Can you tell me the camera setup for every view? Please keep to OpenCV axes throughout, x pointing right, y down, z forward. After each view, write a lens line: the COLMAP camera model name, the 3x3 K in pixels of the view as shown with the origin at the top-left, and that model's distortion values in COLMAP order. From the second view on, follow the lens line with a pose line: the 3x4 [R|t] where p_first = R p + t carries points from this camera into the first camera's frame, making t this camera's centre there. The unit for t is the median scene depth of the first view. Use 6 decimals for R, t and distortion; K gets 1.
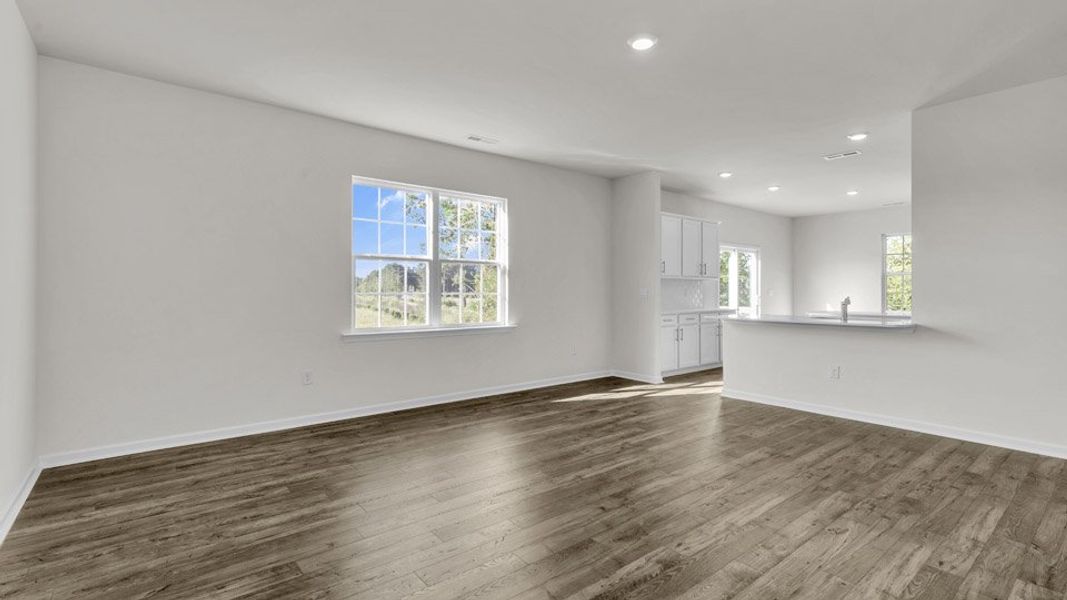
lens RADIAL K [[487.2, 0, 534.5], [0, 487.2, 297.1], [0, 0, 1]] dist [0.007139, 0.000267]
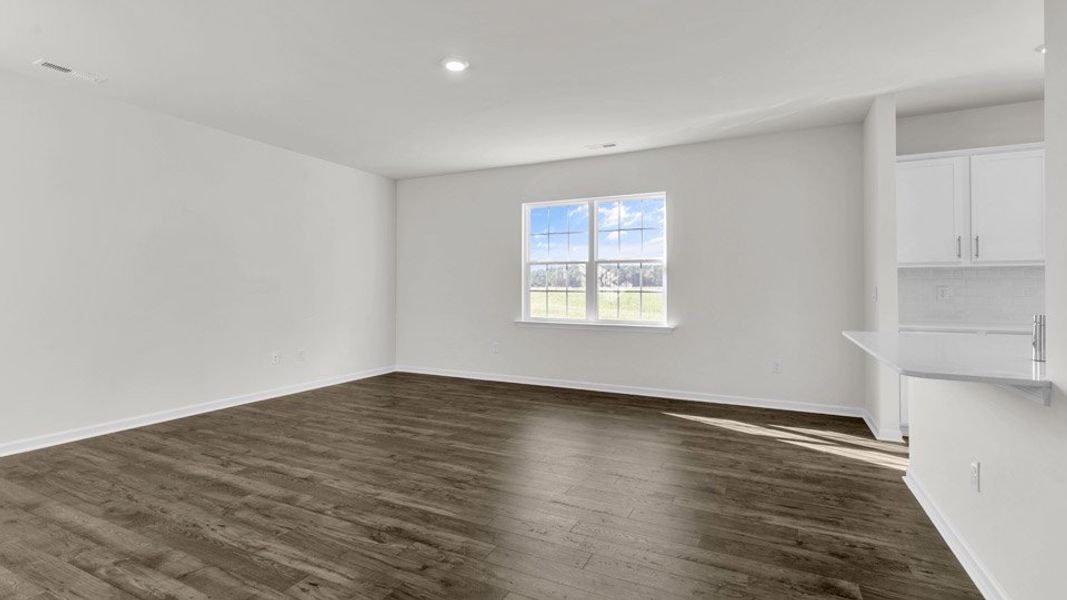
lens RADIAL K [[487.2, 0, 536.6], [0, 487.2, 291.4], [0, 0, 1]] dist [0.007139, 0.000267]
pose [[0.412920, 0.001976, -0.910765, 1.236547], [-0.008347, 0.999964, -0.001615, -0.008780], [0.910729, 0.008269, 0.412922, 0.669522]]
